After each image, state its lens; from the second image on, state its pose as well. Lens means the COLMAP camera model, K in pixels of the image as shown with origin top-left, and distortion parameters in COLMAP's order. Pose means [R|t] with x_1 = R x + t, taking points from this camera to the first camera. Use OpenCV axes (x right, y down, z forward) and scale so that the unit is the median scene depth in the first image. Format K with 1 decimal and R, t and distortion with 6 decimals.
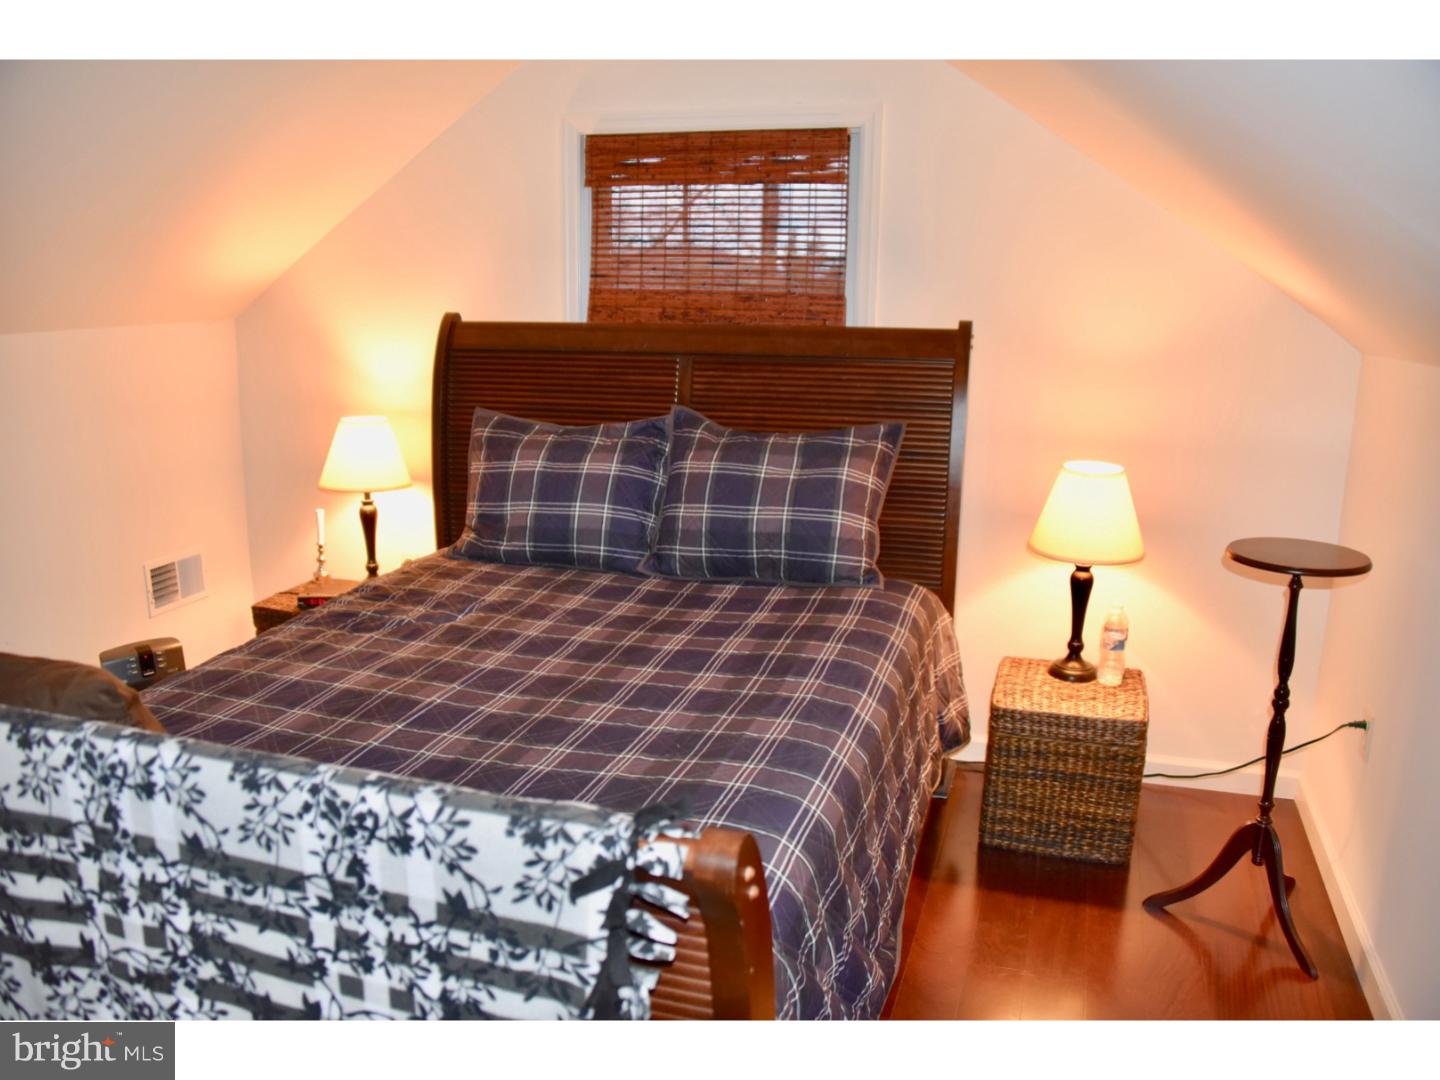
lens RADIAL K [[1156.5, 0, 723.1], [0, 1156.5, 543.4], [0, 0, 1]] dist [-0.118122, 0.036053]
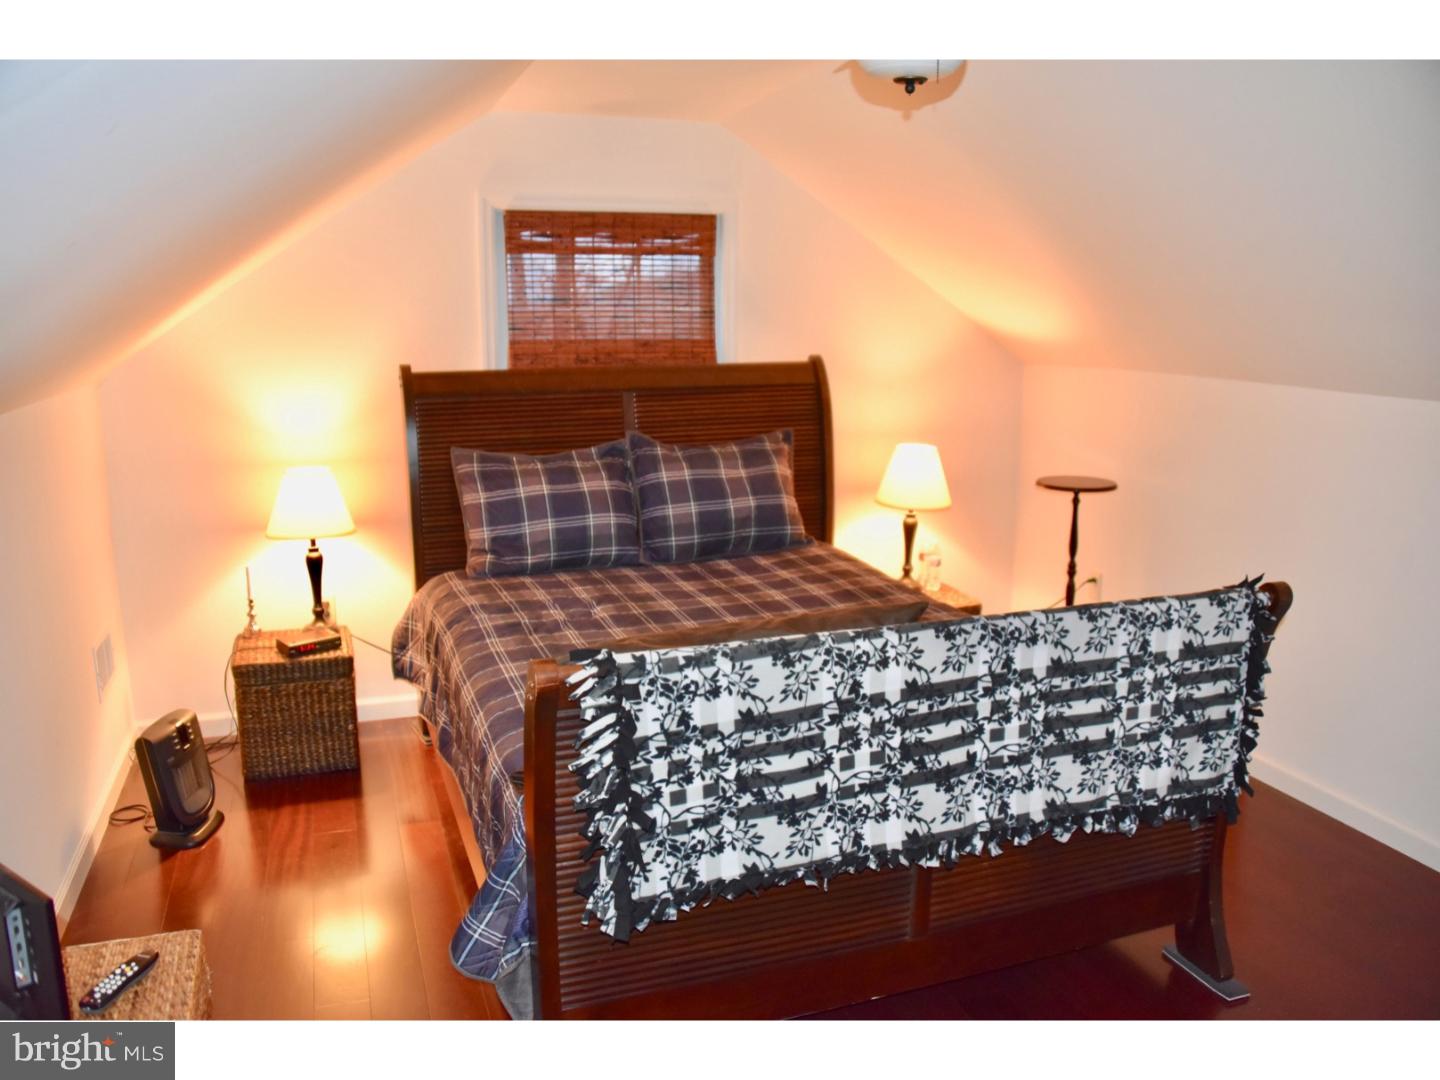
lens RADIAL K [[1156.5, 0, 709.4], [0, 1156.5, 541.5], [0, 0, 1]] dist [-0.118122, 0.036053]
pose [[0.798569, -0.131673, 0.587325, -0.703081], [0.144965, 0.989130, 0.024649, -0.017873], [-0.584186, 0.065458, 0.808976, -0.059809]]
